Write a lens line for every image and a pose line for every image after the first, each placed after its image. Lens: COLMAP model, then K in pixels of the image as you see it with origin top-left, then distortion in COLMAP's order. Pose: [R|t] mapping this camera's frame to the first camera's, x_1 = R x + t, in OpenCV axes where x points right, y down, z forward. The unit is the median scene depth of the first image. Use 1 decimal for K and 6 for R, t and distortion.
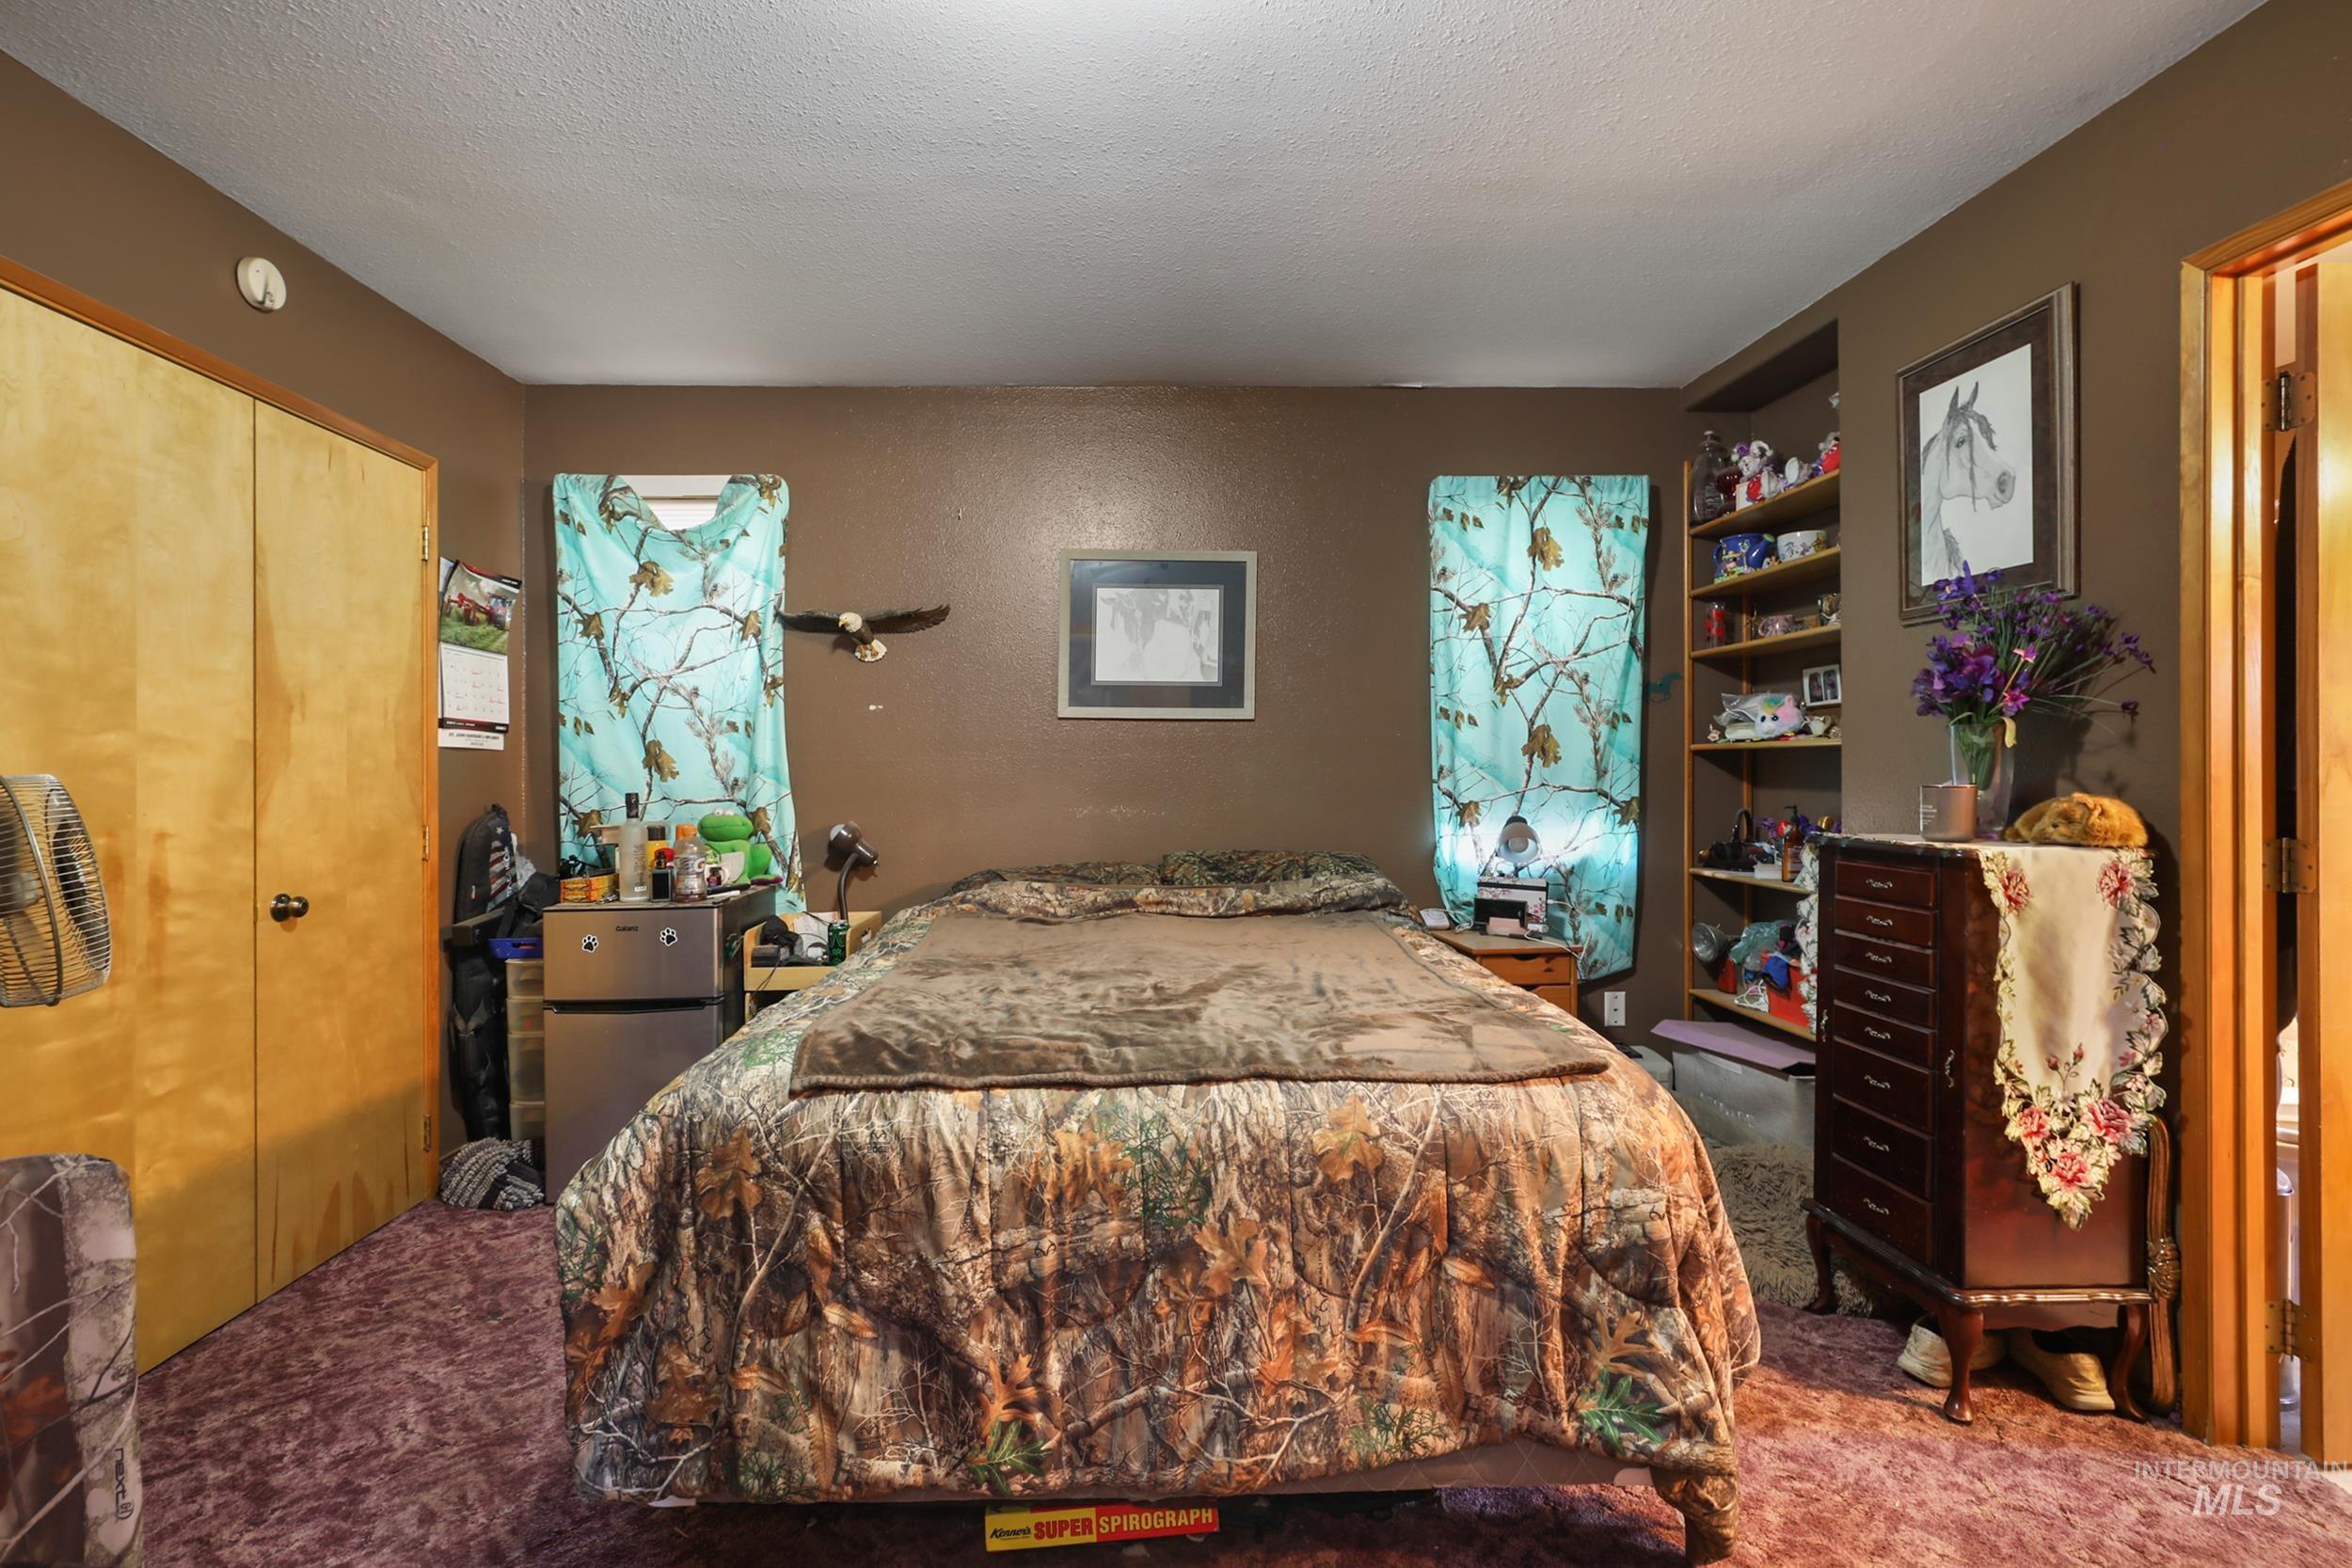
lens RADIAL K [[1072.6, 0, 1153.9], [0, 1072.6, 773.0], [0, 0, 1]] dist [0.001540, 0.000639]
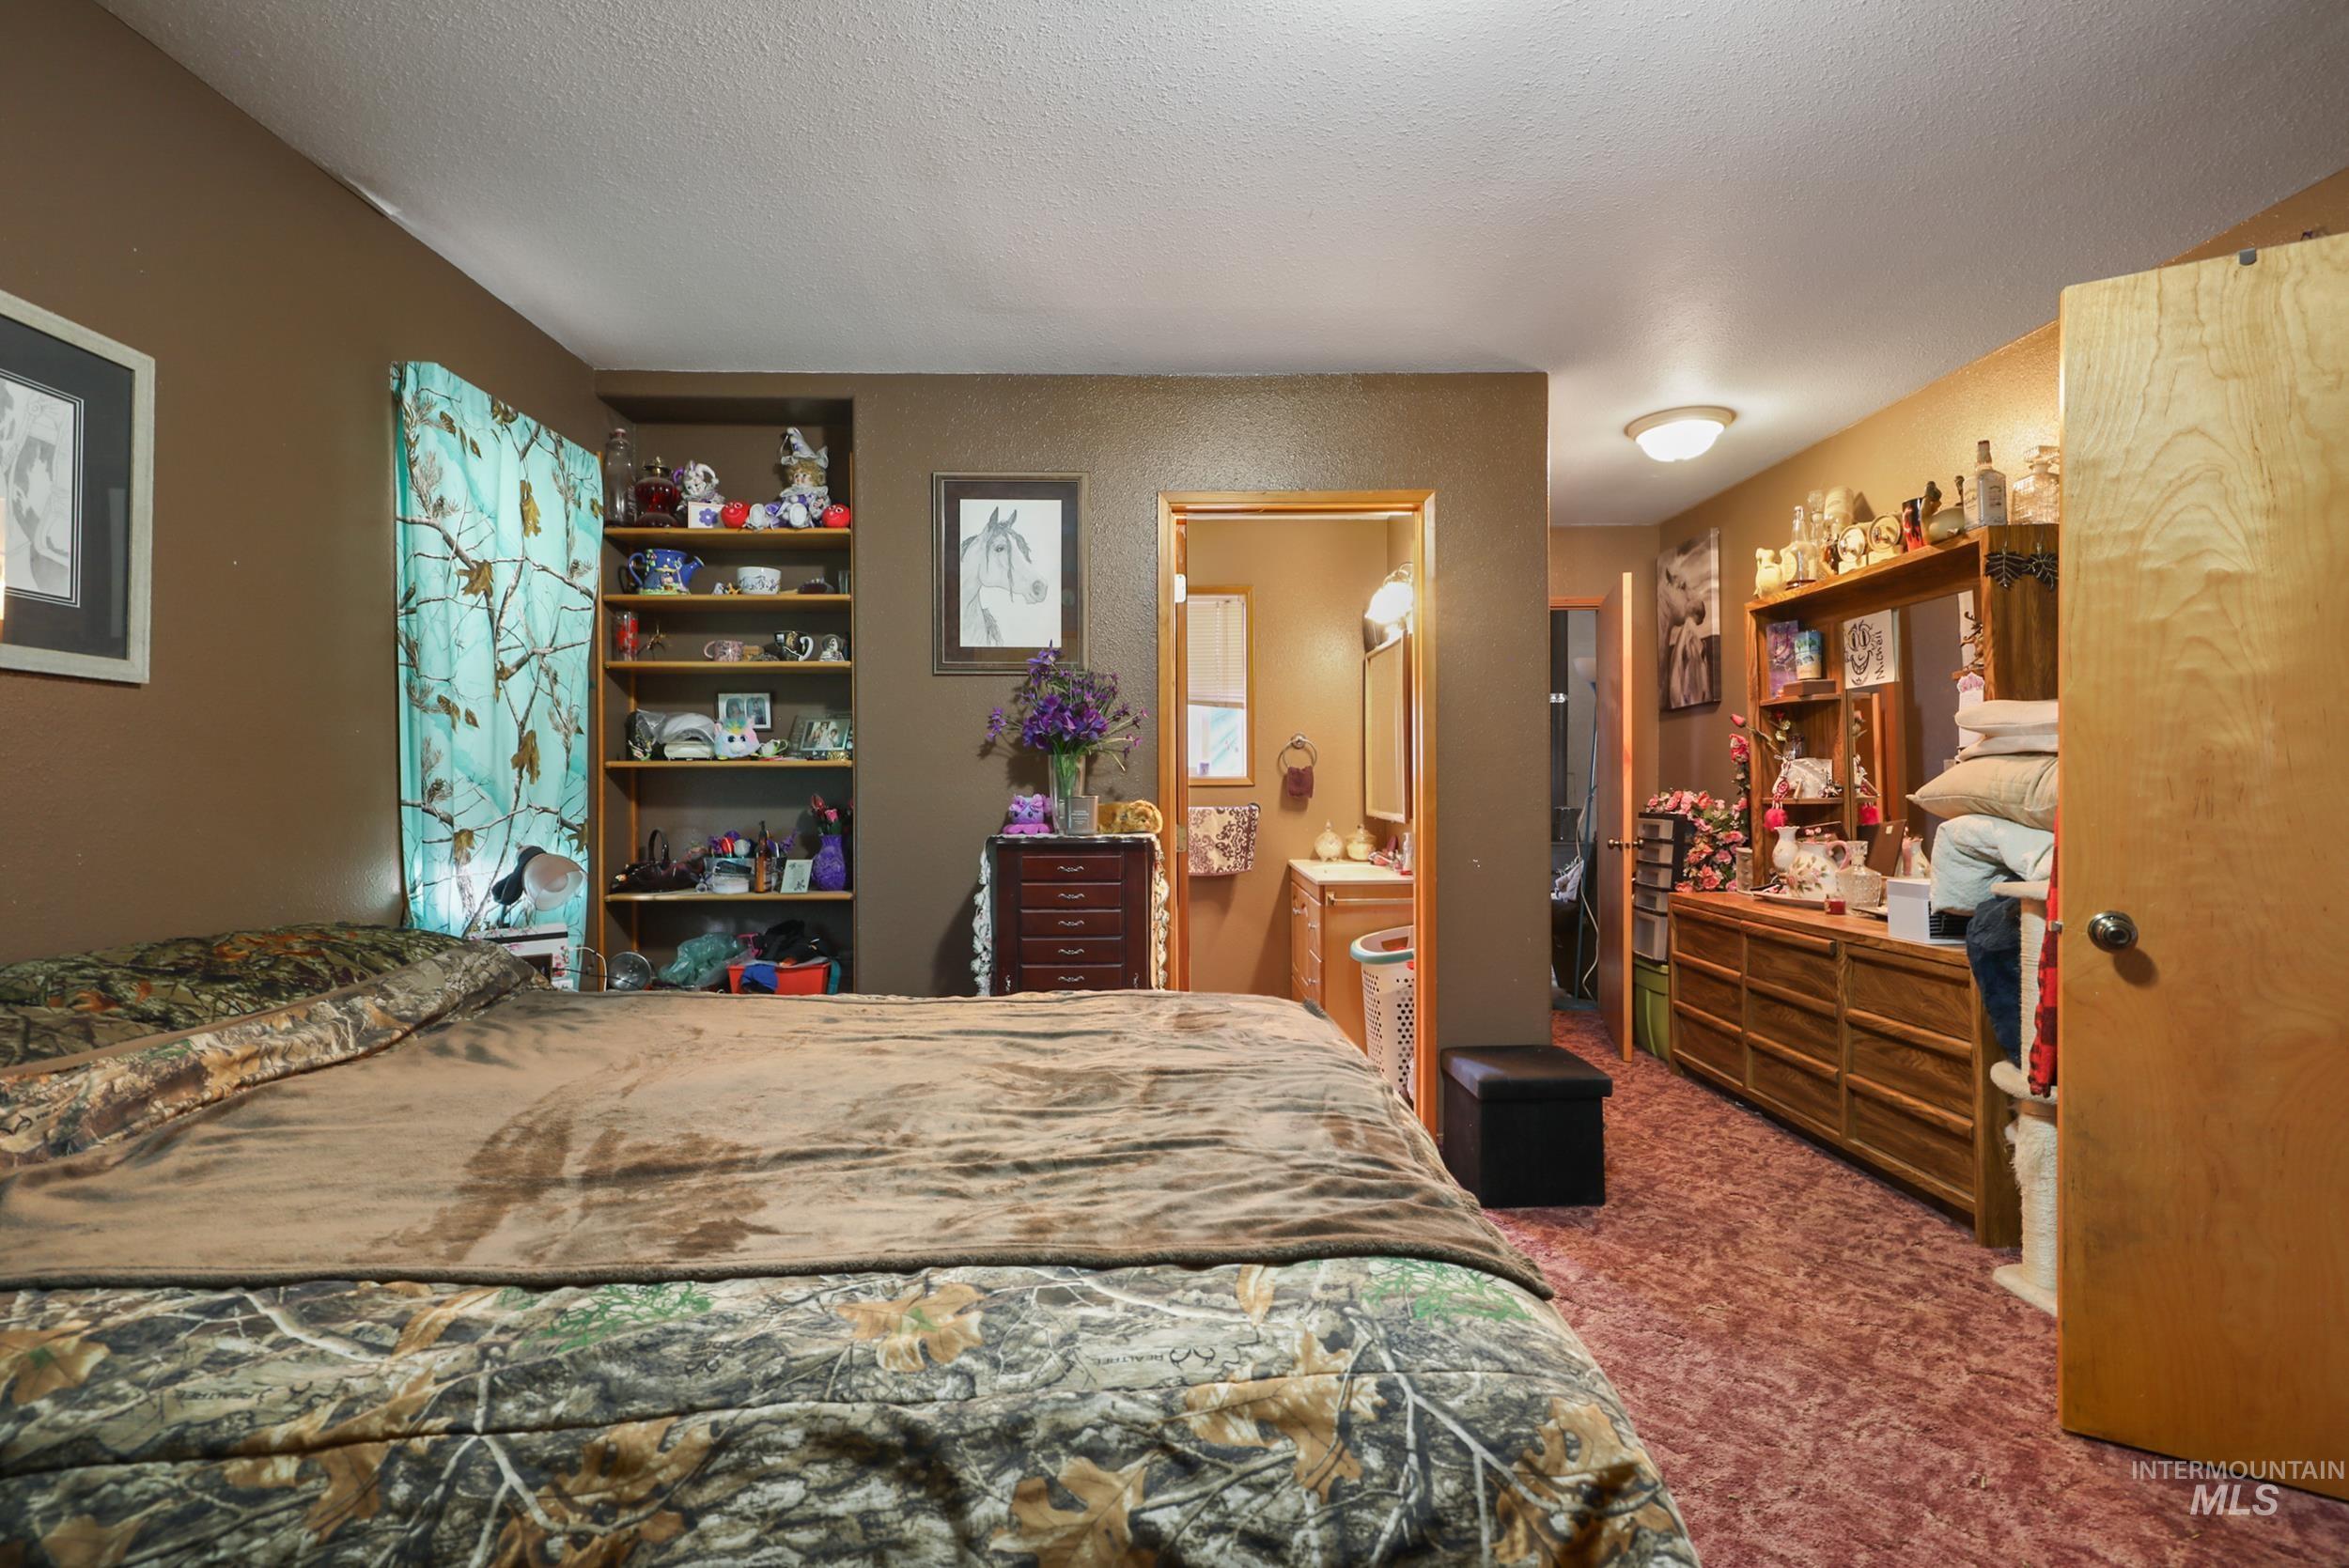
lens RADIAL K [[1071.3, 0, 1161.7], [0, 1071.3, 787.6], [0, 0, 1]] dist [0.001540, 0.000639]
pose [[0.028857, 0.008573, 0.999547, -0.413466], [0.007607, 0.999932, -0.008796, 0.007747], [-0.999555, 0.007857, 0.028790, 0.513152]]
